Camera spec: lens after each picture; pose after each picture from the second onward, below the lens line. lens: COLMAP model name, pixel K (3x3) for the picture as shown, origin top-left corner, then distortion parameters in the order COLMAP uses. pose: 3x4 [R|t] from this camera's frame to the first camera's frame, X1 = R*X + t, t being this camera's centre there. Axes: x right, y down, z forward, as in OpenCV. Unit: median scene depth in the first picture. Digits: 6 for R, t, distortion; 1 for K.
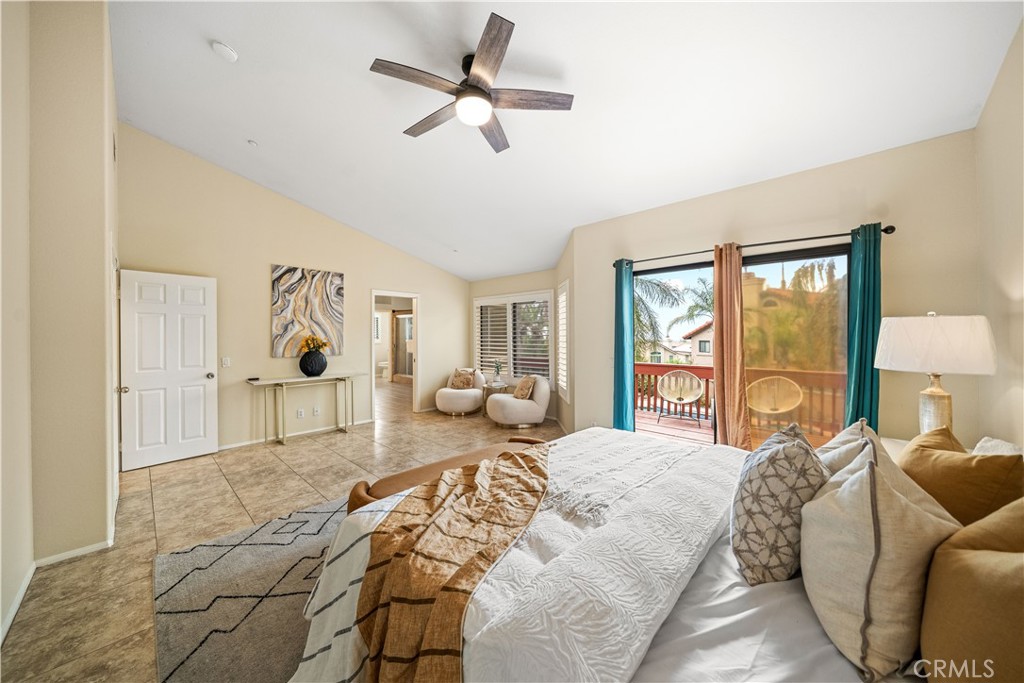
lens RADIAL K [[346.6, 0, 504.5], [0, 346.6, 338.2], [0, 0, 1]] dist [0.000623, 0.000072]
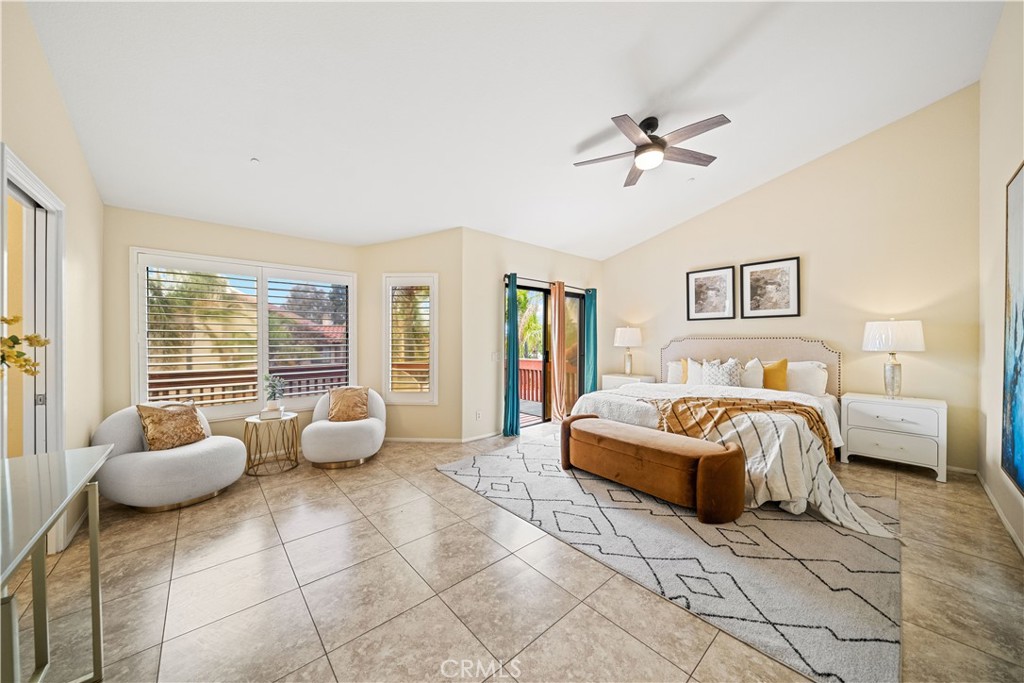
lens RADIAL K [[346.6, 0, 509.6], [0, 346.6, 341.9], [0, 0, 1]] dist [0.000623, 0.000072]
pose [[0.094184, -0.006024, 0.995537, -1.254185], [0.008168, 0.999953, 0.005278, 0.022652], [-0.995521, 0.007635, 0.094229, 1.205936]]
